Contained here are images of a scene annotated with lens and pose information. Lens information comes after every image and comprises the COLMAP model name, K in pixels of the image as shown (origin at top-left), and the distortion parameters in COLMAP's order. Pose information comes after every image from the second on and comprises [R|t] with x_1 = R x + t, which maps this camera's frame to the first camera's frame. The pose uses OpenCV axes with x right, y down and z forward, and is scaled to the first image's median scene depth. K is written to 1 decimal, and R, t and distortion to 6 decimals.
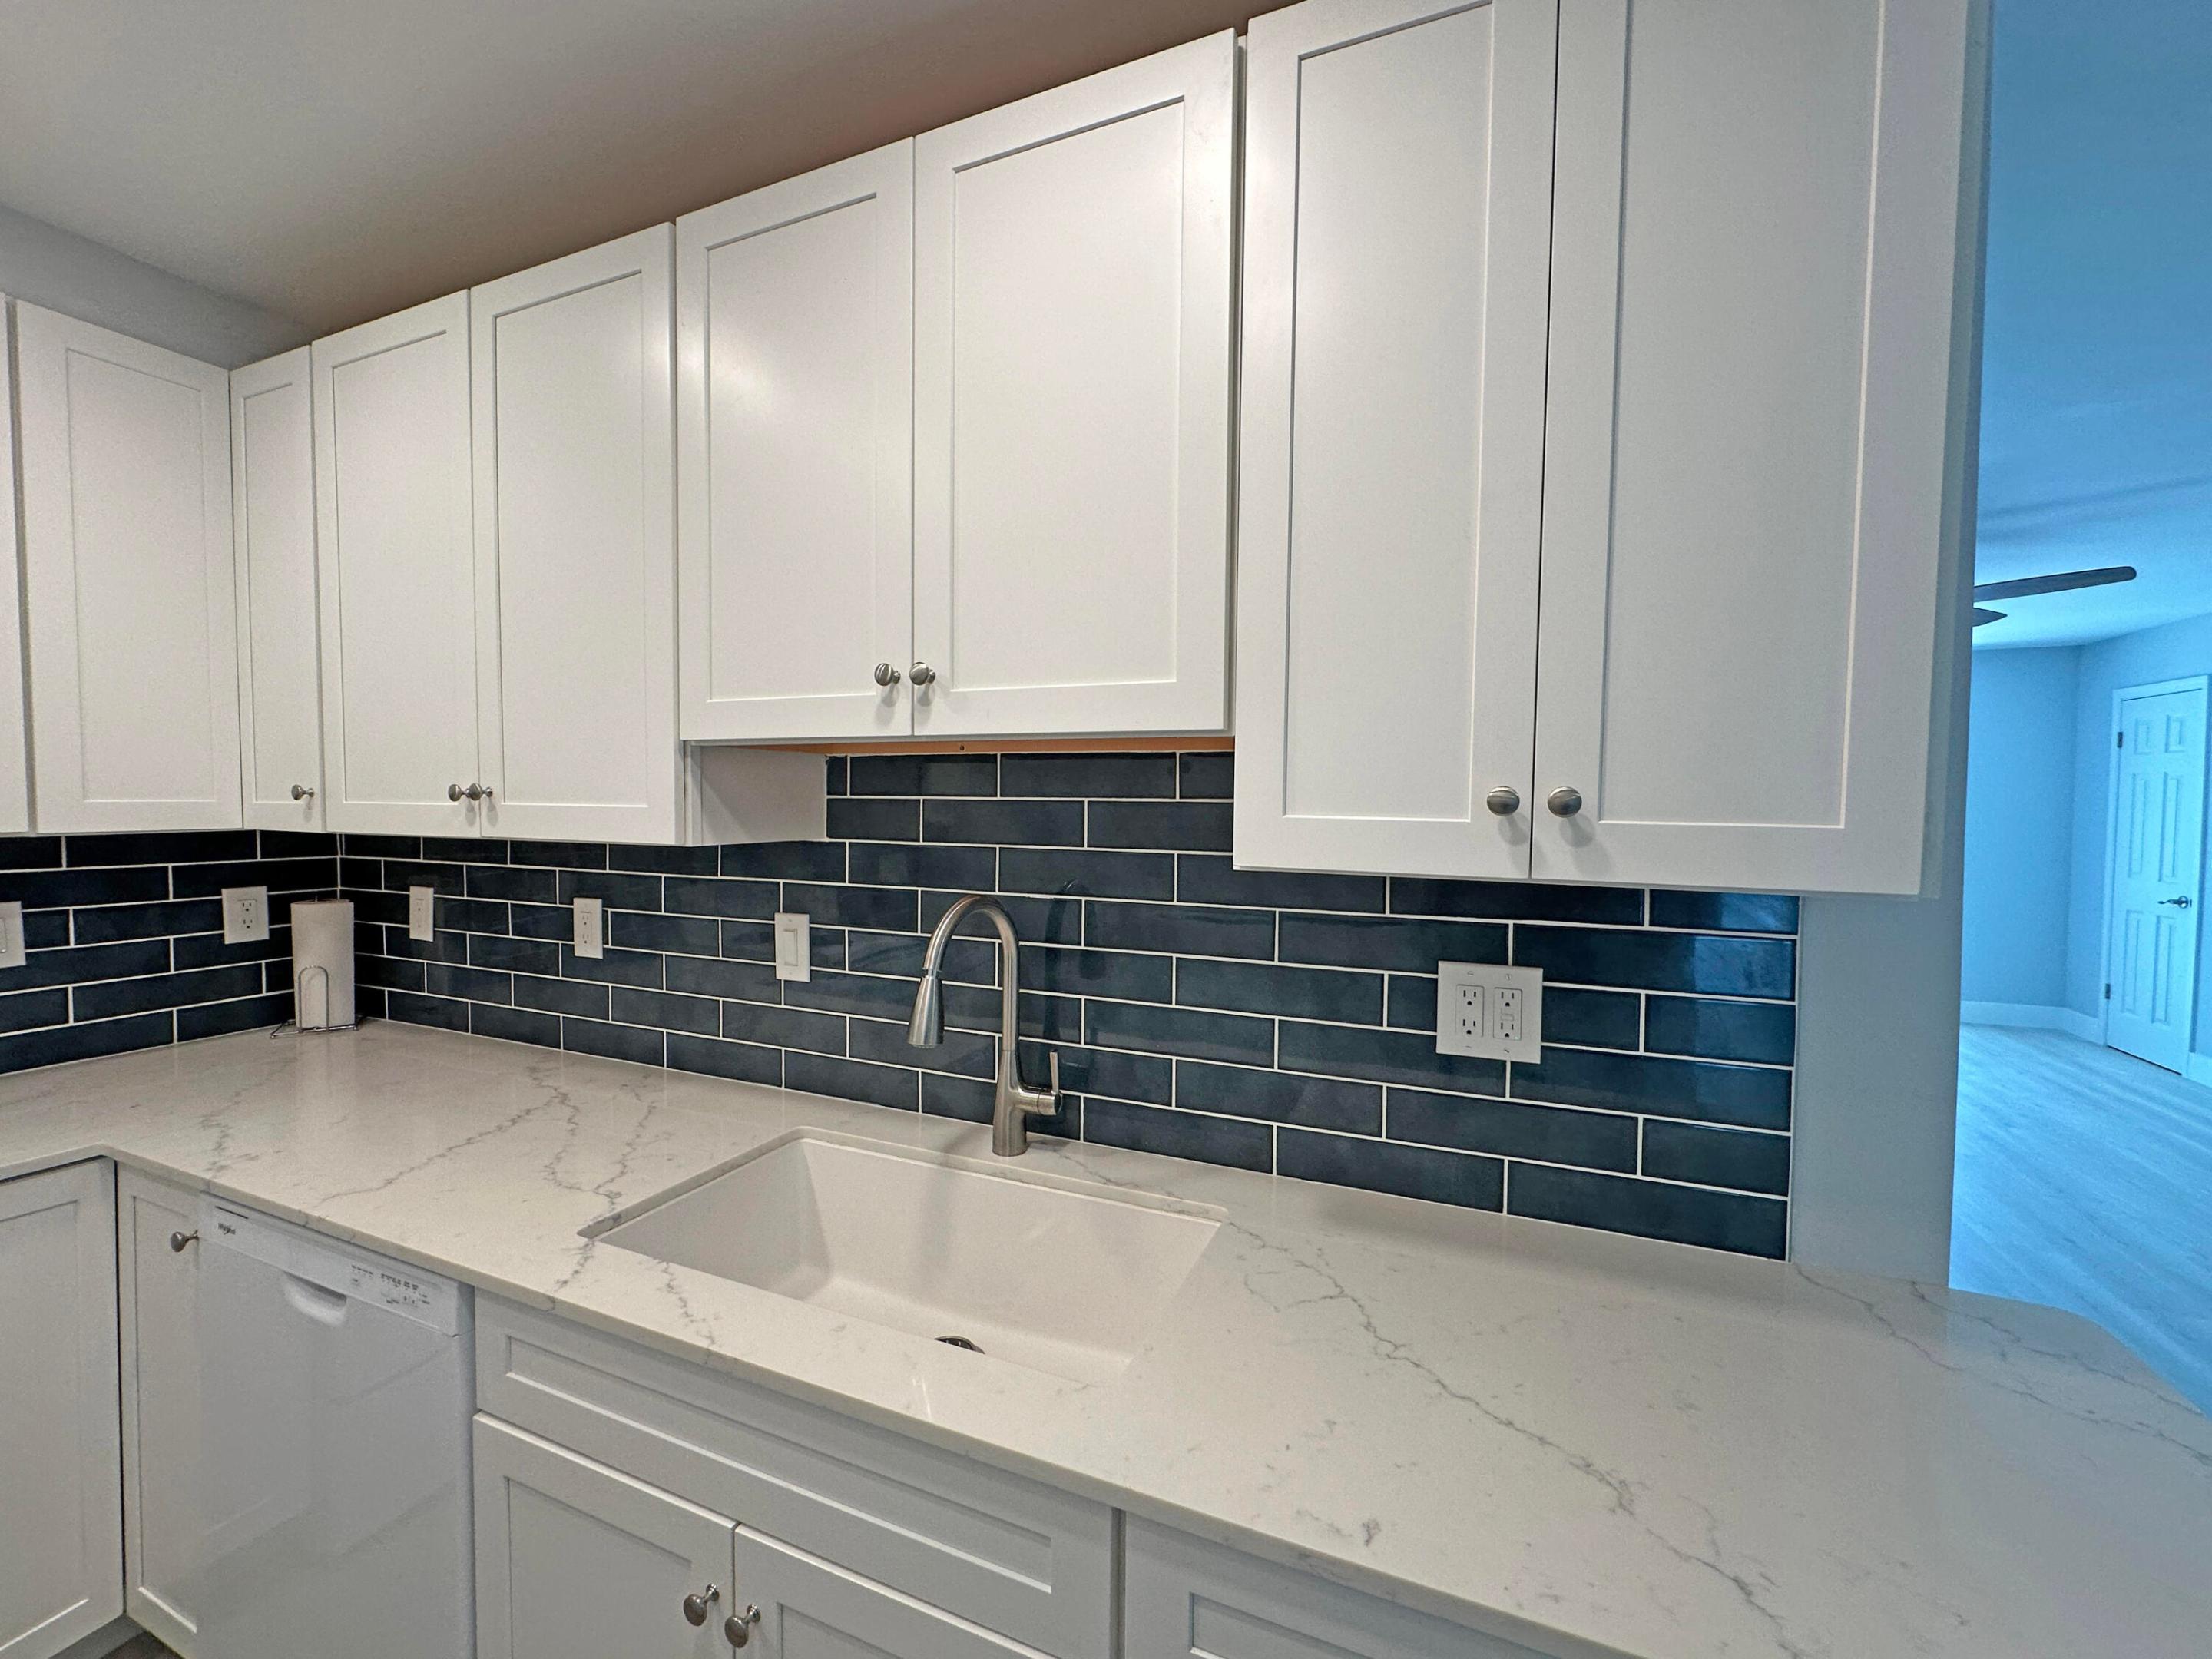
lens RADIAL K [[906.8, 0, 1114.9], [0, 906.8, 827.1], [0, 0, 1]] dist [-0.001976, 0.000785]
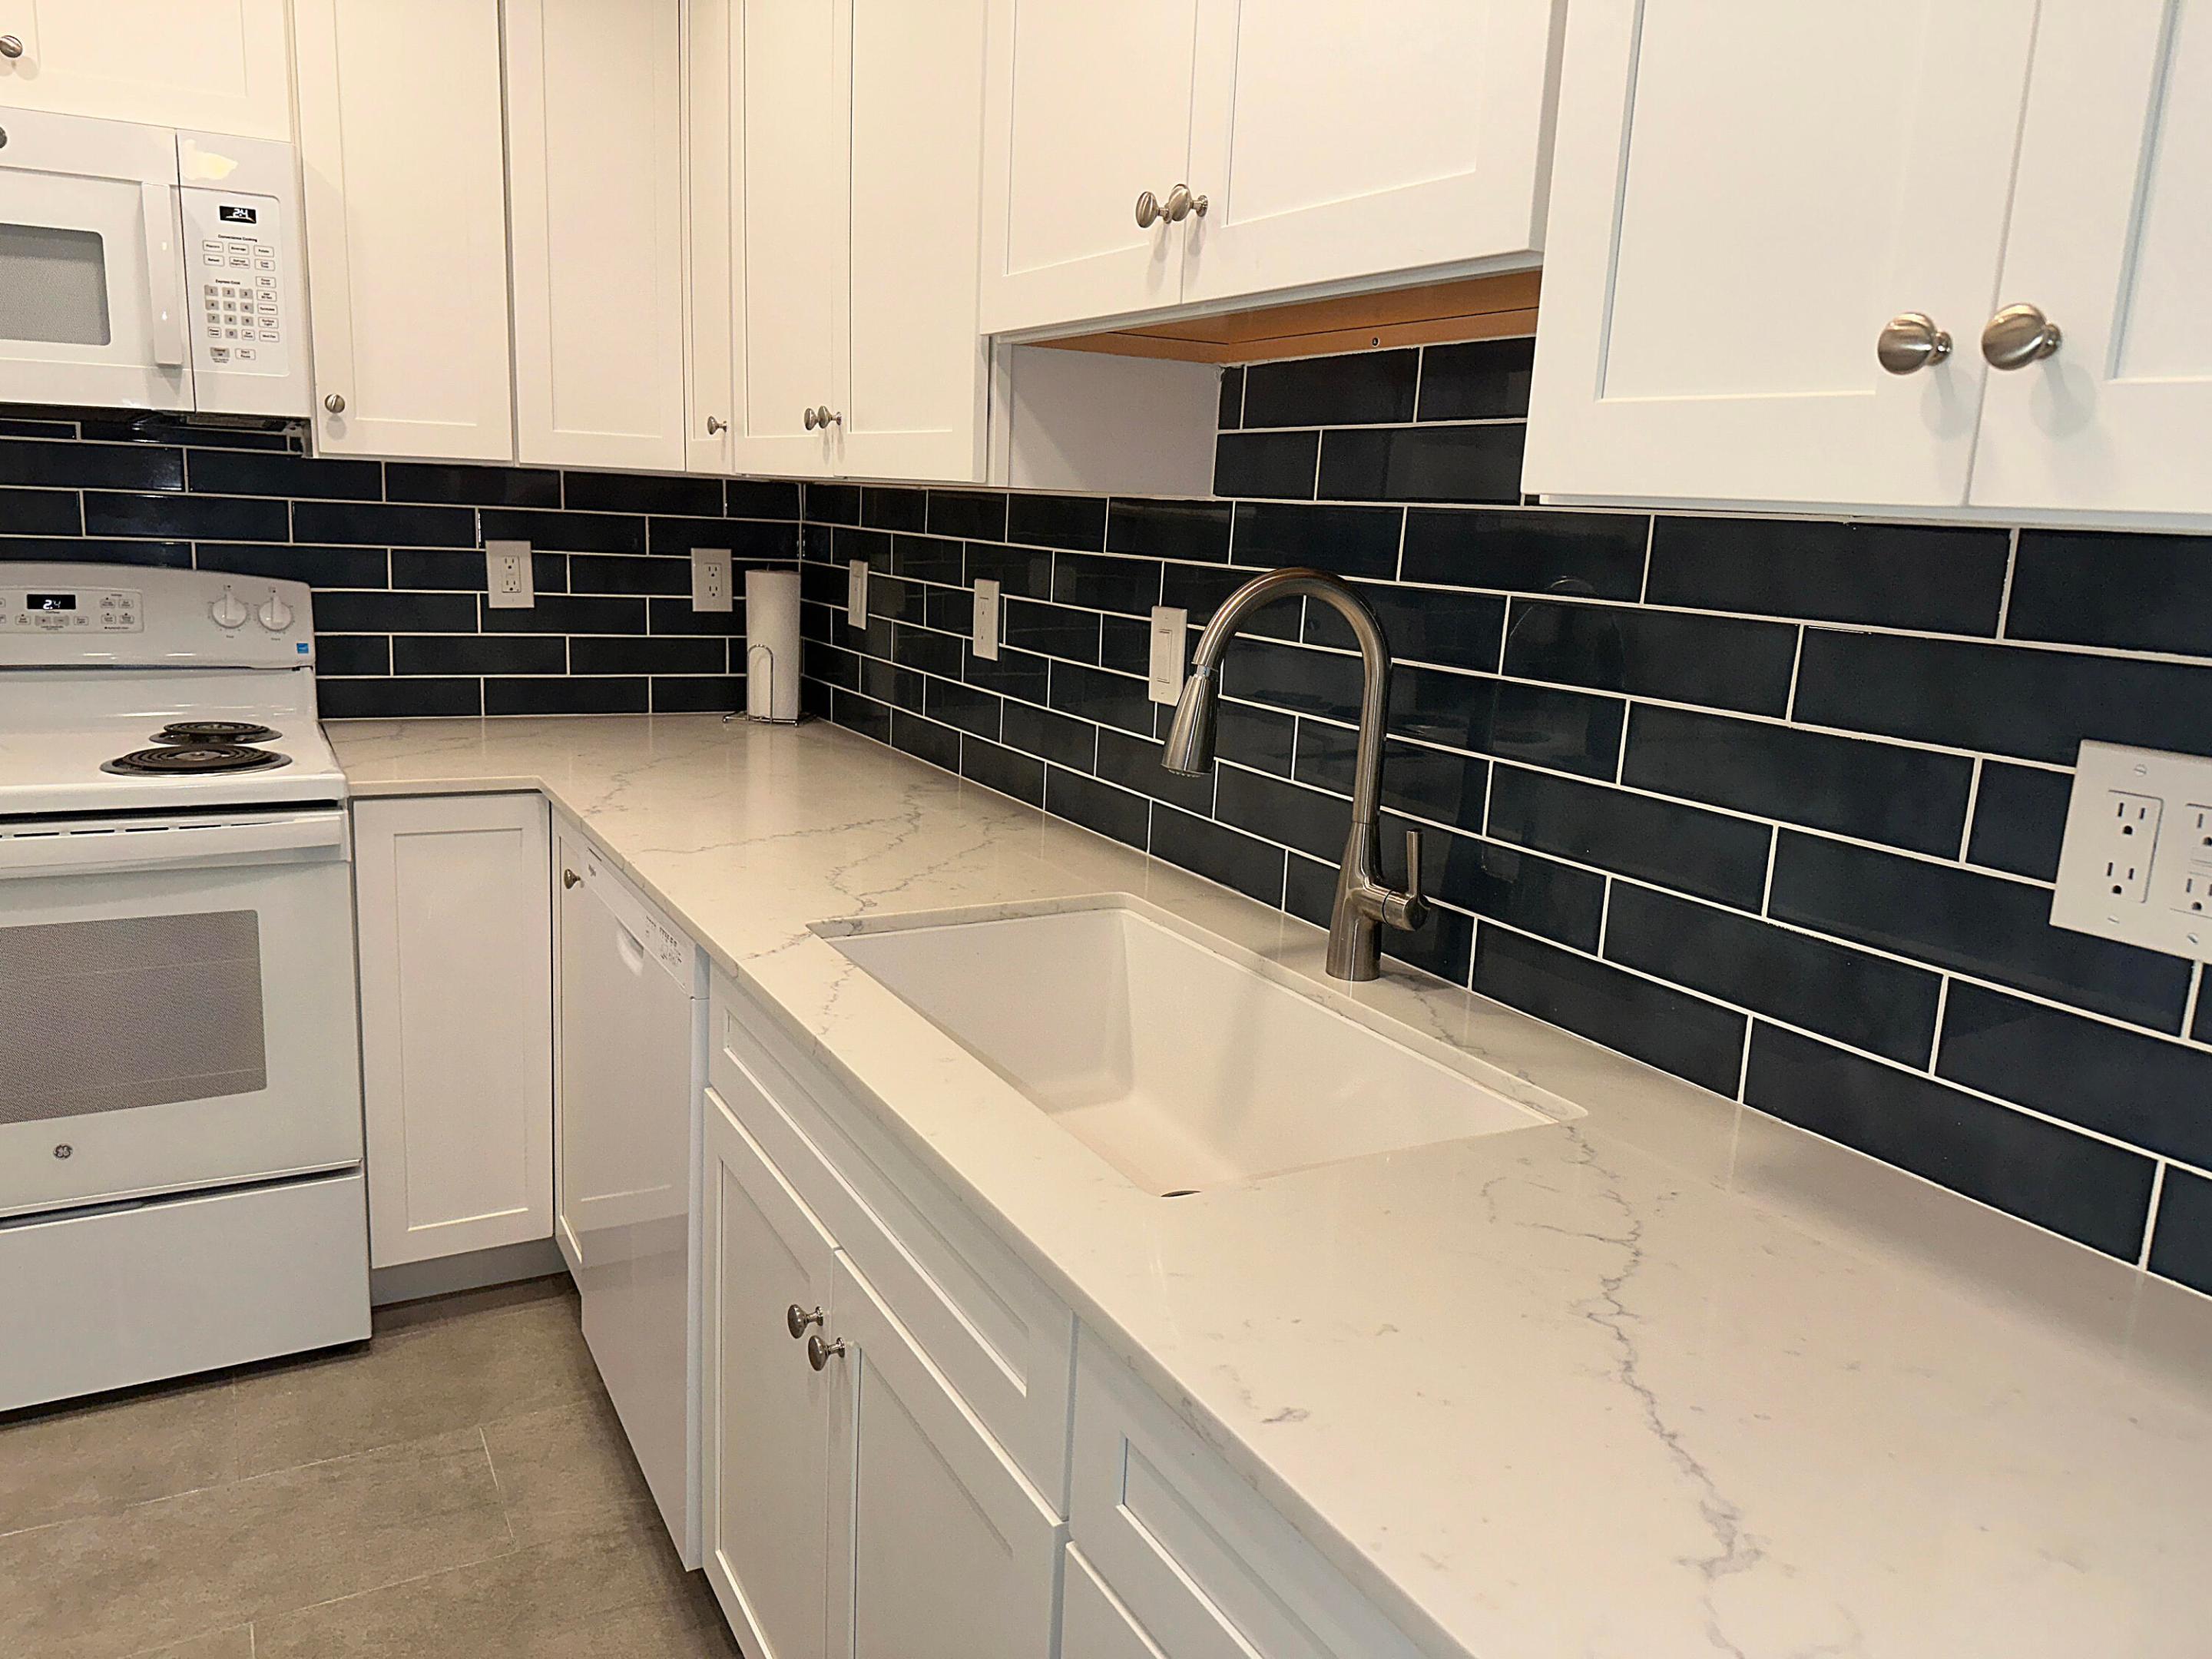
lens RADIAL K [[1573.9, 0, 1085.8], [0, 1573.9, 813.0], [0, 0, 1]] dist [0.049193, -0.060977]
pose [[0.788445, 0.146753, -0.597343, 0.390285], [-0.059455, 0.984758, 0.163456, 0.068199], [0.612226, -0.093361, 0.785152, 0.003979]]
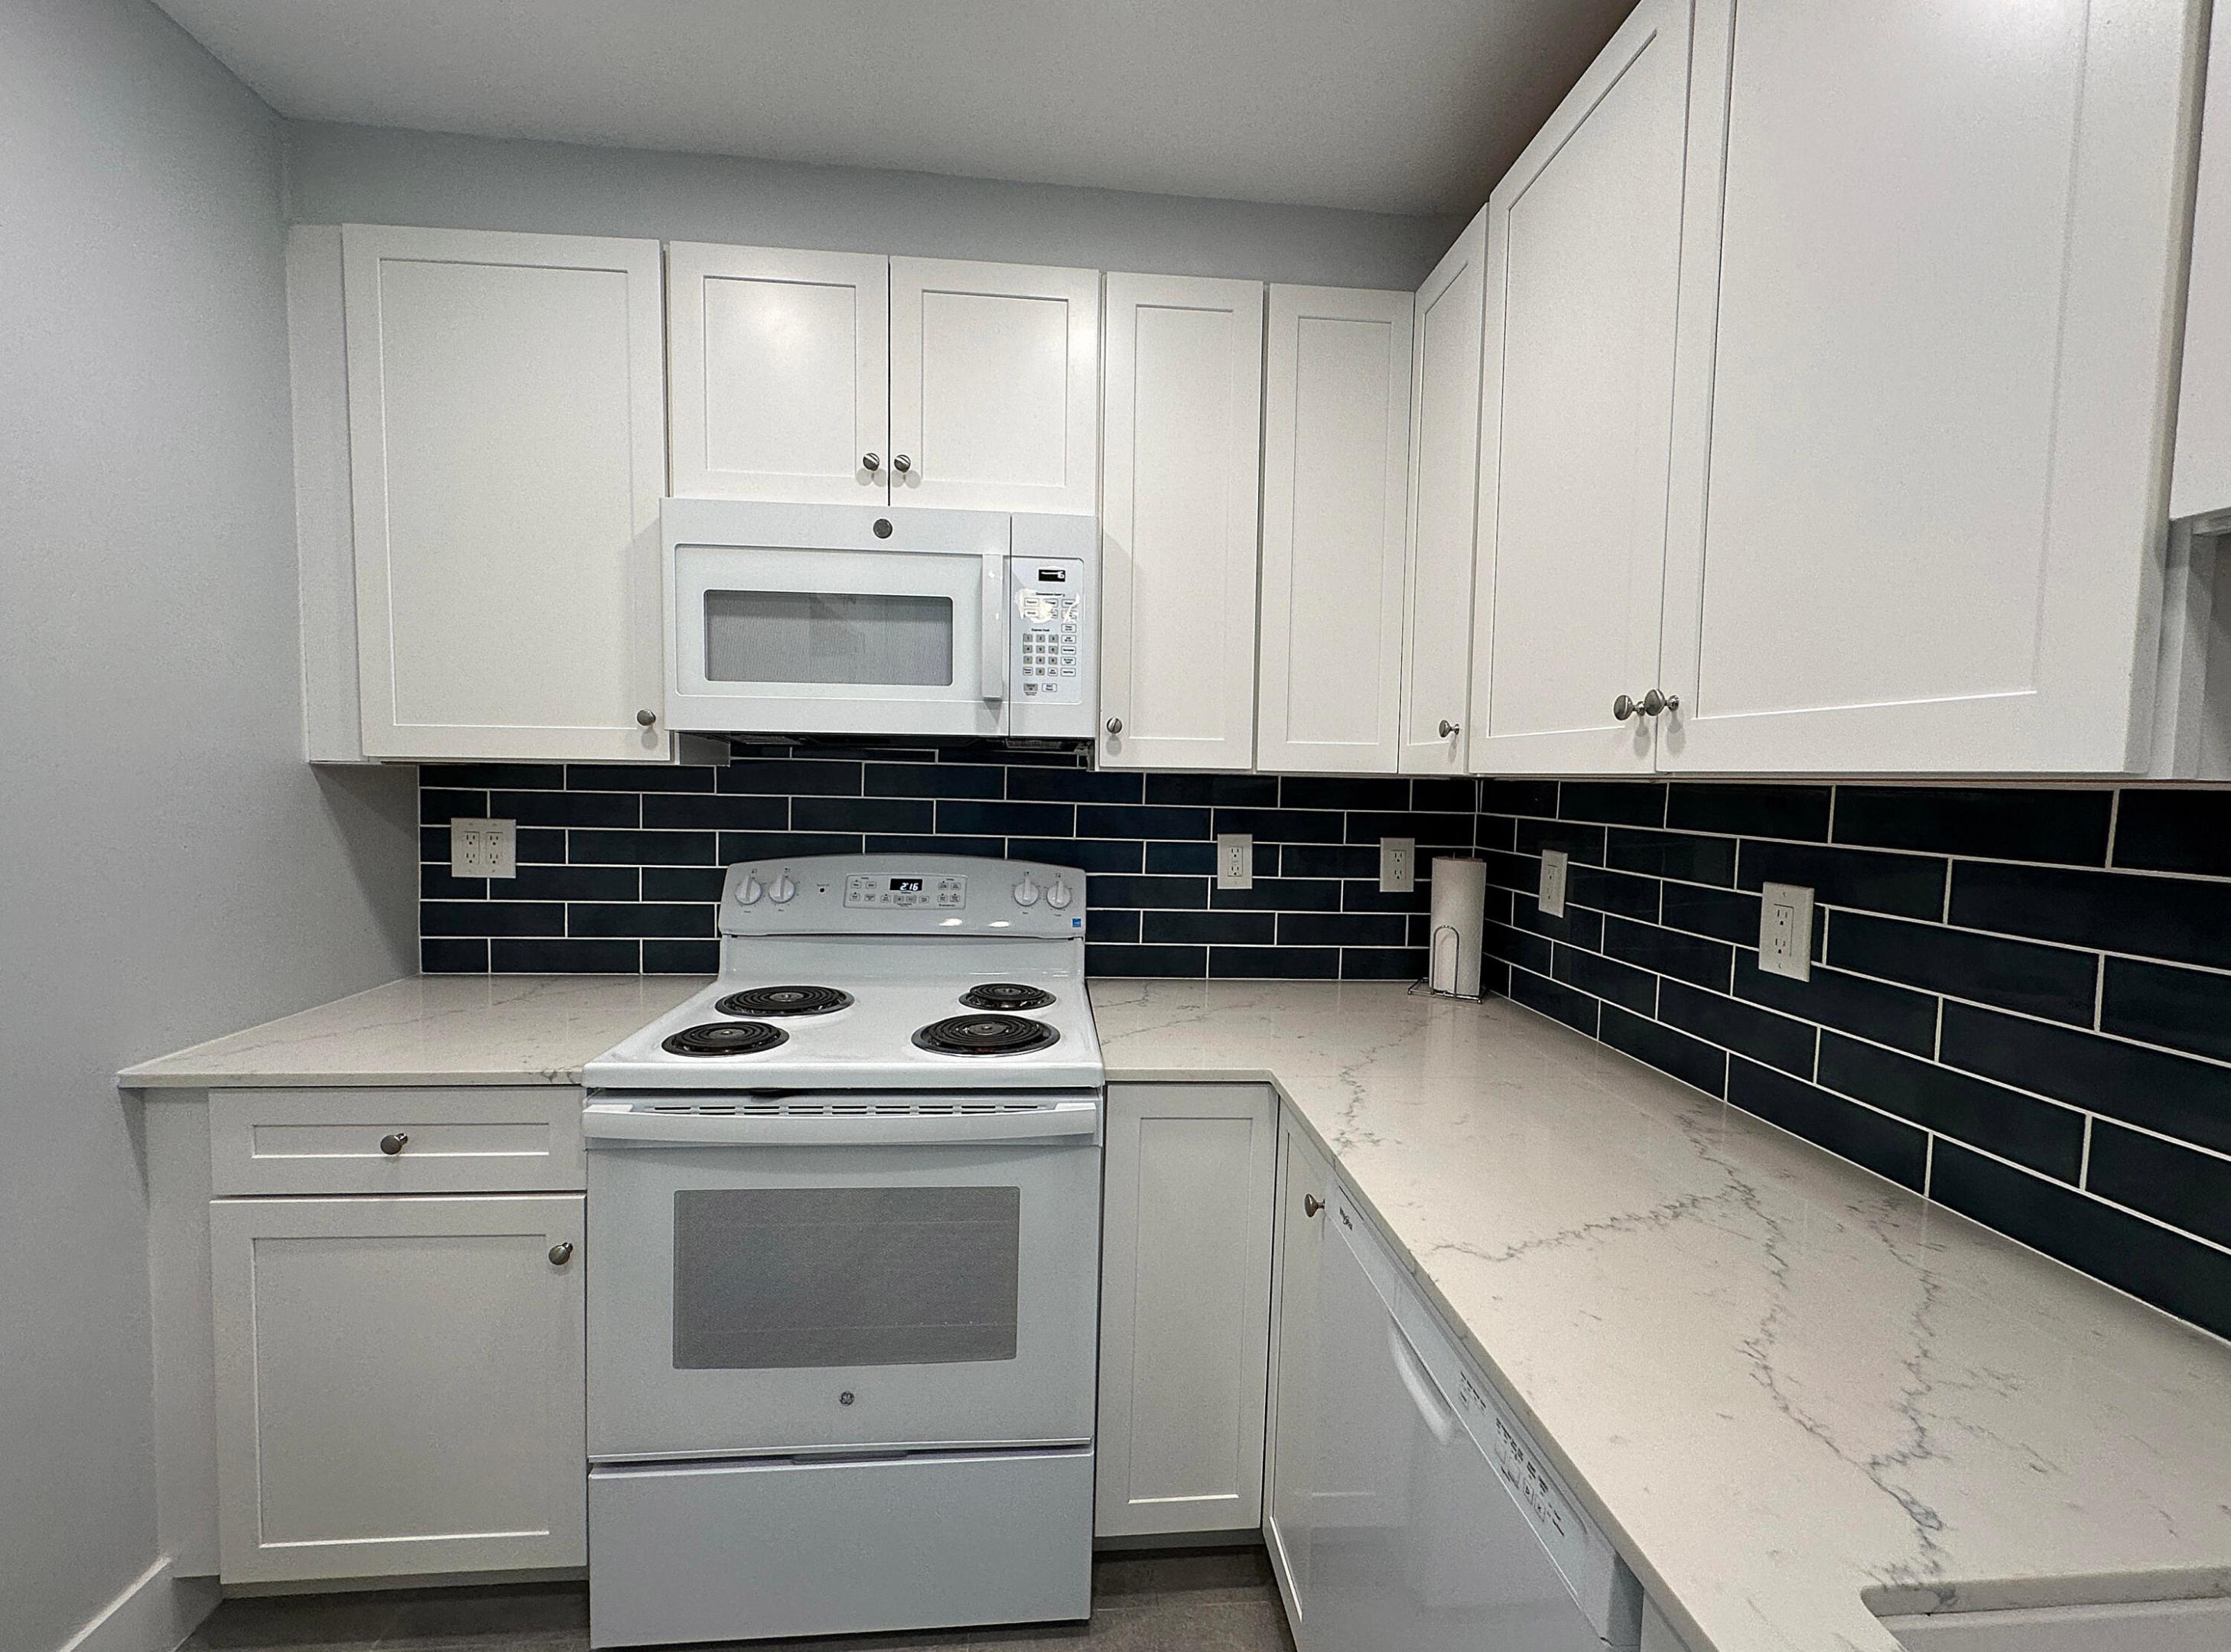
lens RADIAL K [[914.6, 0, 1111.0], [0, 914.6, 827.6], [0, 0, 1]] dist [-0.001976, 0.000785]
pose [[0.464987, 0.052947, -0.883733, -0.307619], [-0.048813, 0.998225, 0.034123, 0.051559], [0.883971, 0.027271, 0.466747, 0.353366]]
